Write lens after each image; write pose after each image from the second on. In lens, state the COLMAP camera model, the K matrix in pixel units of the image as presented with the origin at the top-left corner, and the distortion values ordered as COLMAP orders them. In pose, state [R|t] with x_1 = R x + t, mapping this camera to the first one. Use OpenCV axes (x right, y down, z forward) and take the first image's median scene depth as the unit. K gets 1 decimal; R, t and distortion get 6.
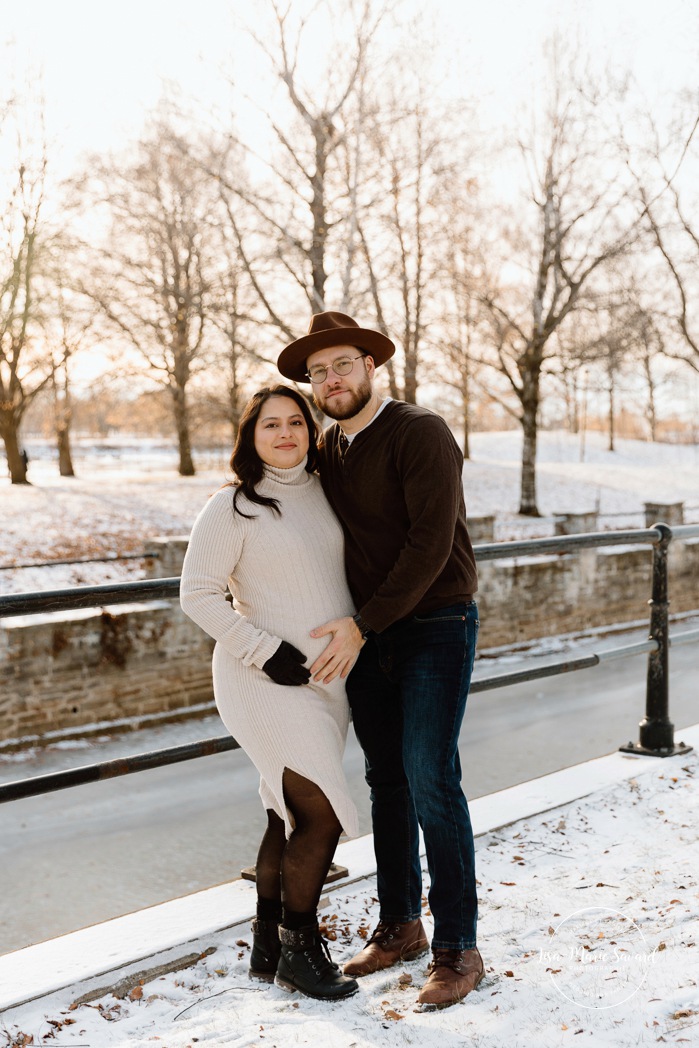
lens RADIAL K [[1496.8, 0, 349.5], [0, 1496.8, 524.0], [0, 0, 1]] dist [0.007133, 0.017231]
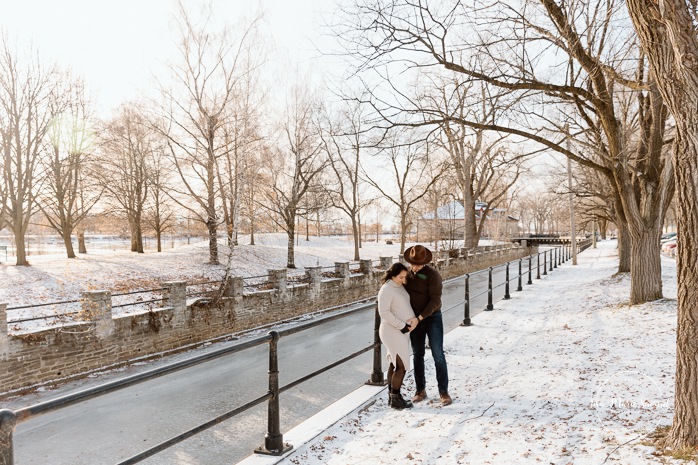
lens RADIAL K [[604.1, 0, 349.0], [0, 604.1, 232.5], [0, 0, 1]] dist [0.004642, 0.000241]
pose [[0.964327, -0.003728, 0.264688, -0.071960], [0.018684, 0.998366, -0.054009, -0.009358], [-0.264054, 0.057027, 0.962820, -0.068305]]
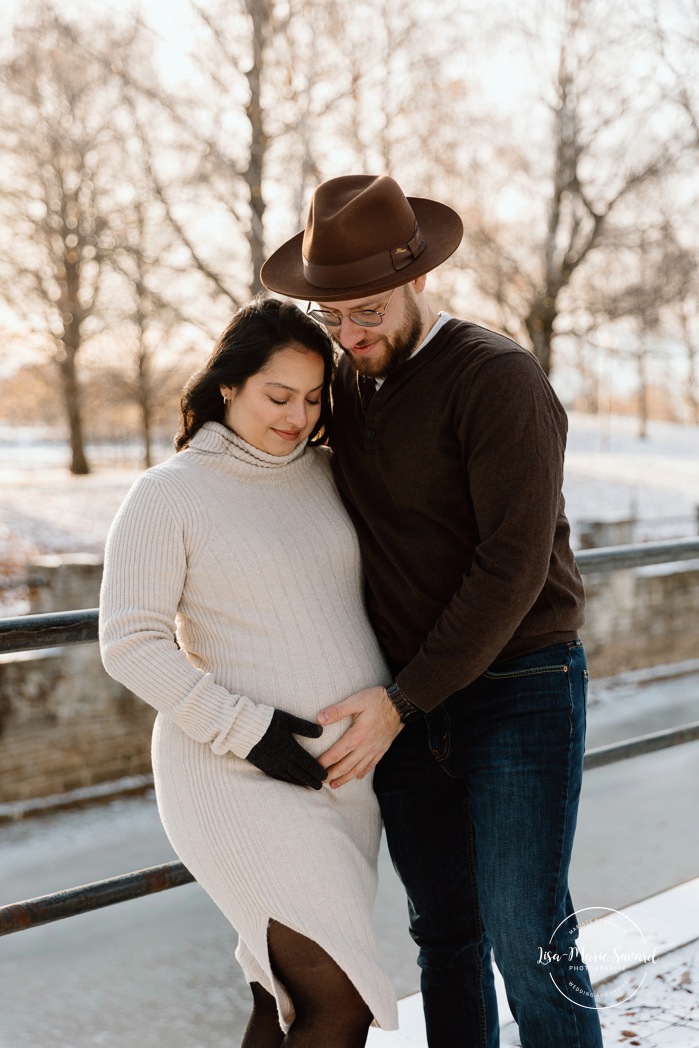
lens RADIAL K [[1958.4, 0, 376.7], [0, 1958.4, 544.2], [0, 0, 1]] dist [-0.006099, 0.029210]
pose [[0.999009, -0.010989, 0.043141, -0.005095], [0.010886, 0.999937, 0.002610, 0.001114], [-0.043167, -0.002138, 0.999066, 0.025260]]
